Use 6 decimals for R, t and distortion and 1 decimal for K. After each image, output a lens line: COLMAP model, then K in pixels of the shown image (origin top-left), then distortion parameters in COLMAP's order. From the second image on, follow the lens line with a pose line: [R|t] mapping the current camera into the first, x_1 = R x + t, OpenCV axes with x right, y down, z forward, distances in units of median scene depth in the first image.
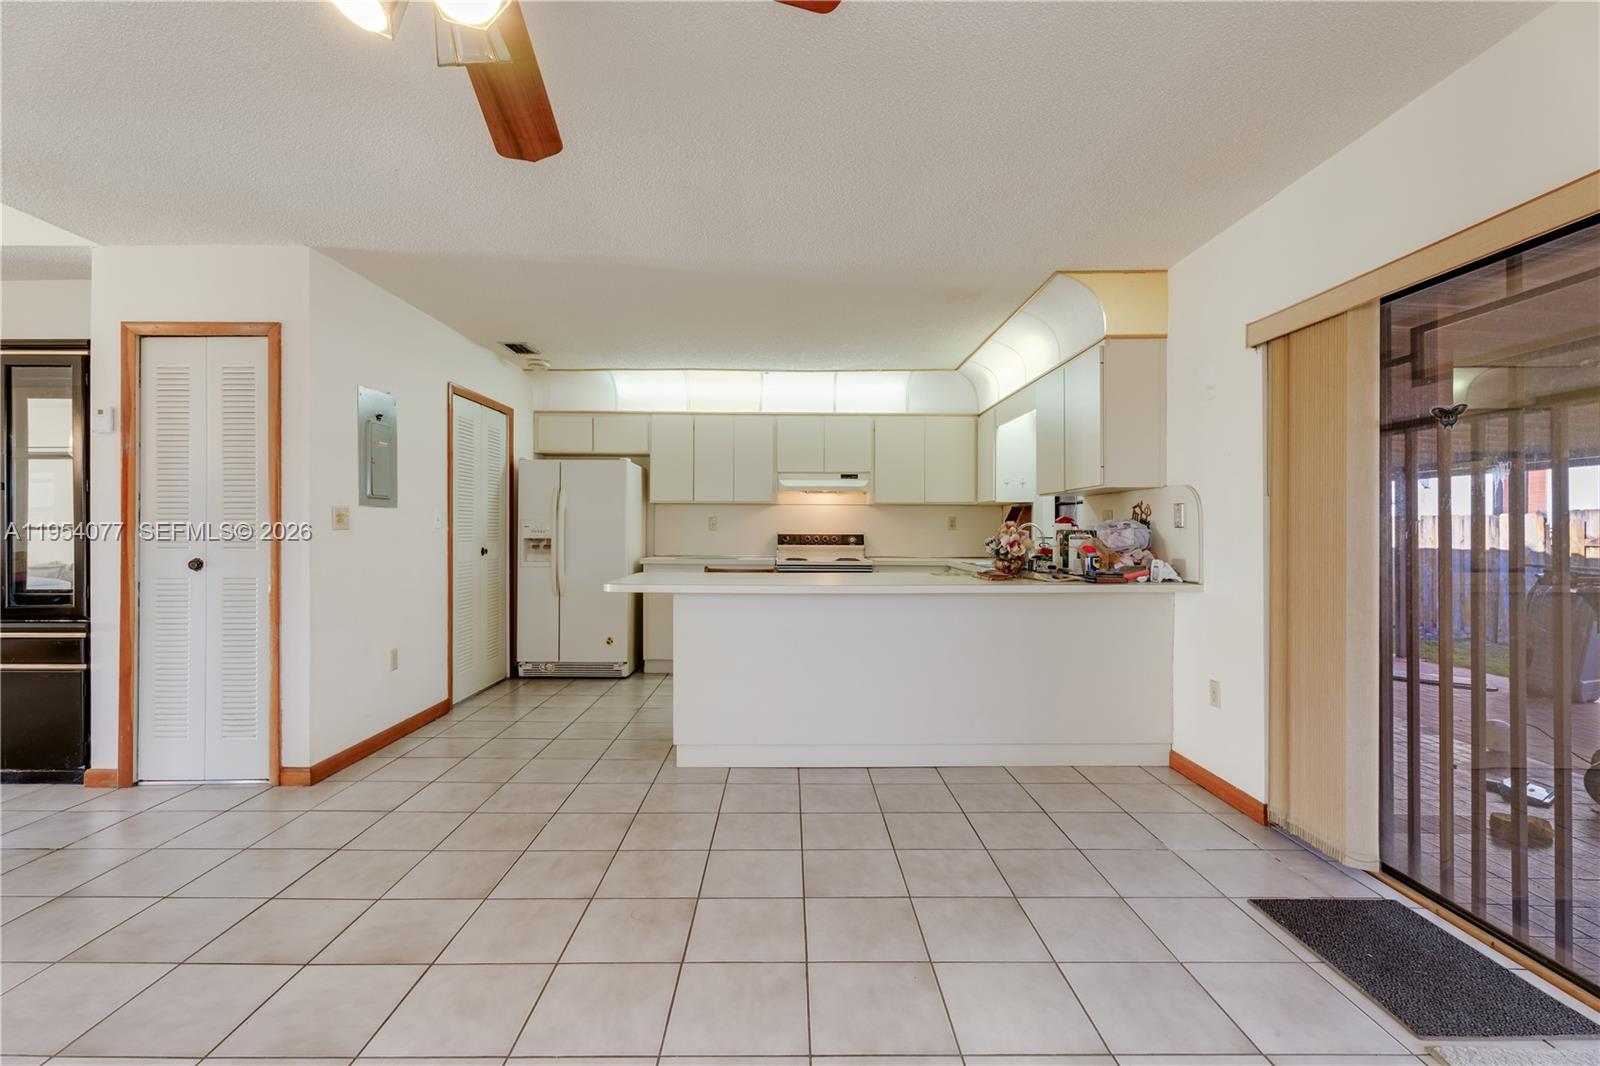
lens RADIAL K [[708.0, 0, 790.1], [0, 708.0, 529.0], [0, 0, 1]] dist [0.003075, 0.000557]
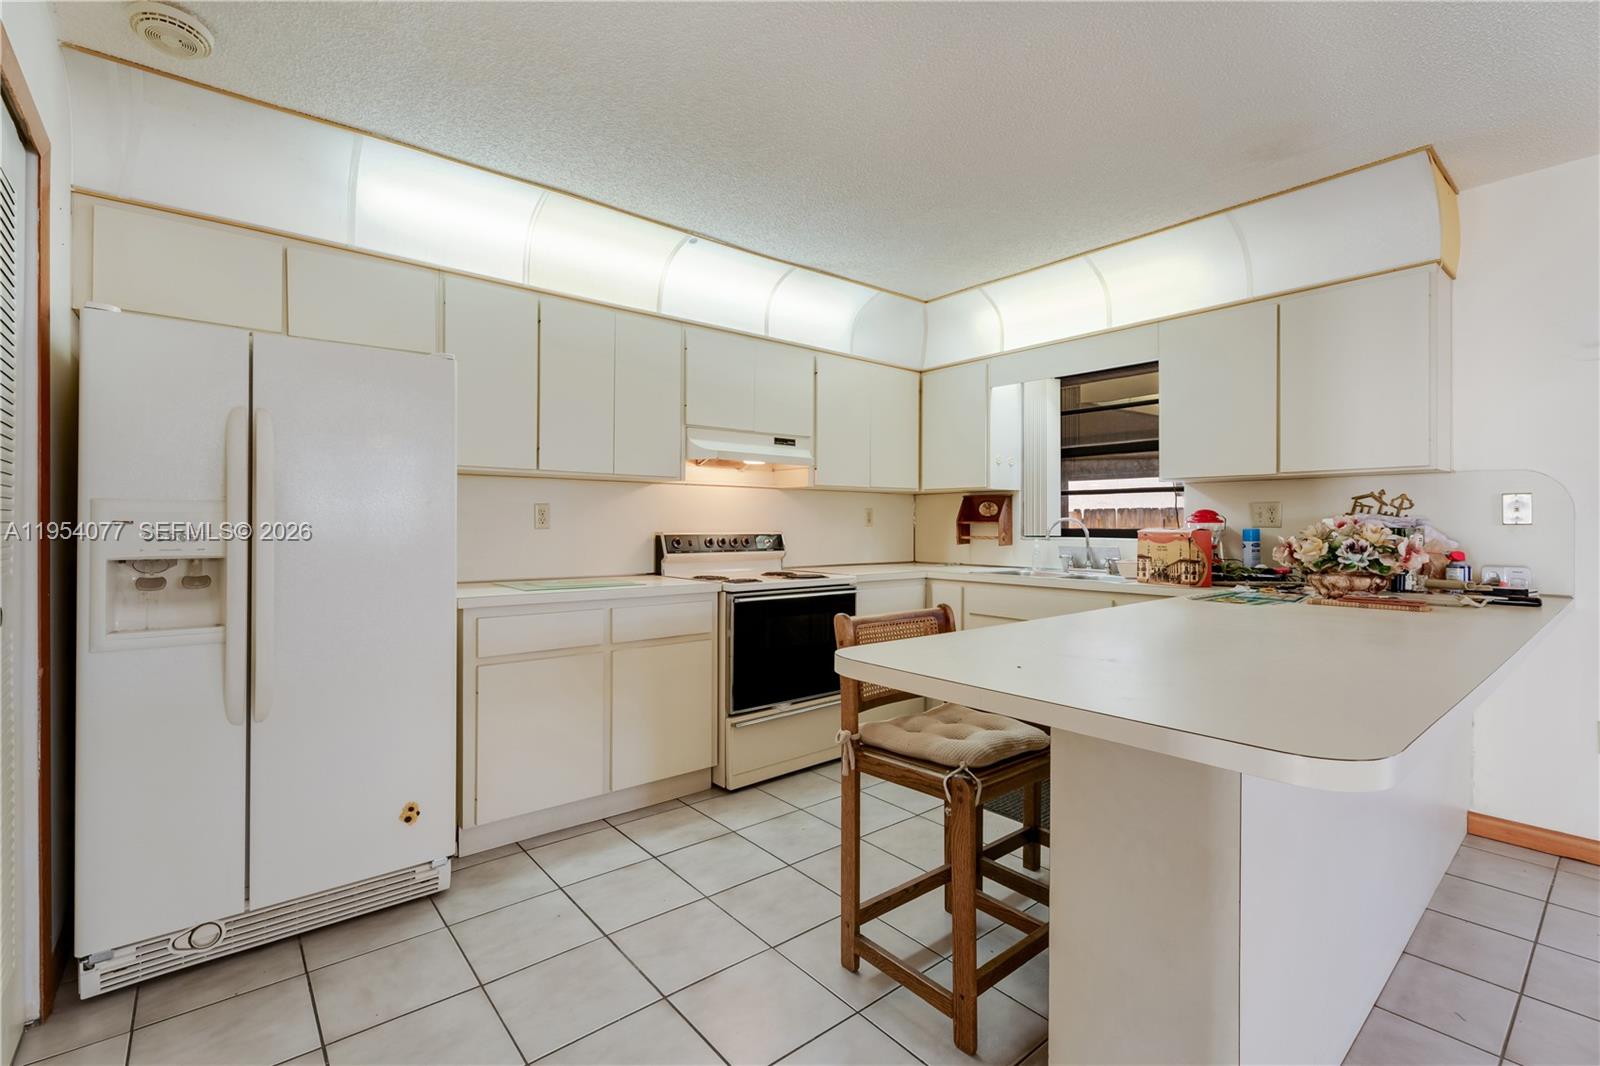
lens RADIAL K [[708.0, 0, 797.3], [0, 708.0, 524.2], [0, 0, 1]] dist [0.003075, 0.000557]
pose [[0.774143, -0.002617, 0.633005, -0.306854], [0.001948, 0.999997, 0.001752, -0.002367], [-0.633008, -0.000123, 0.774145, 0.508382]]
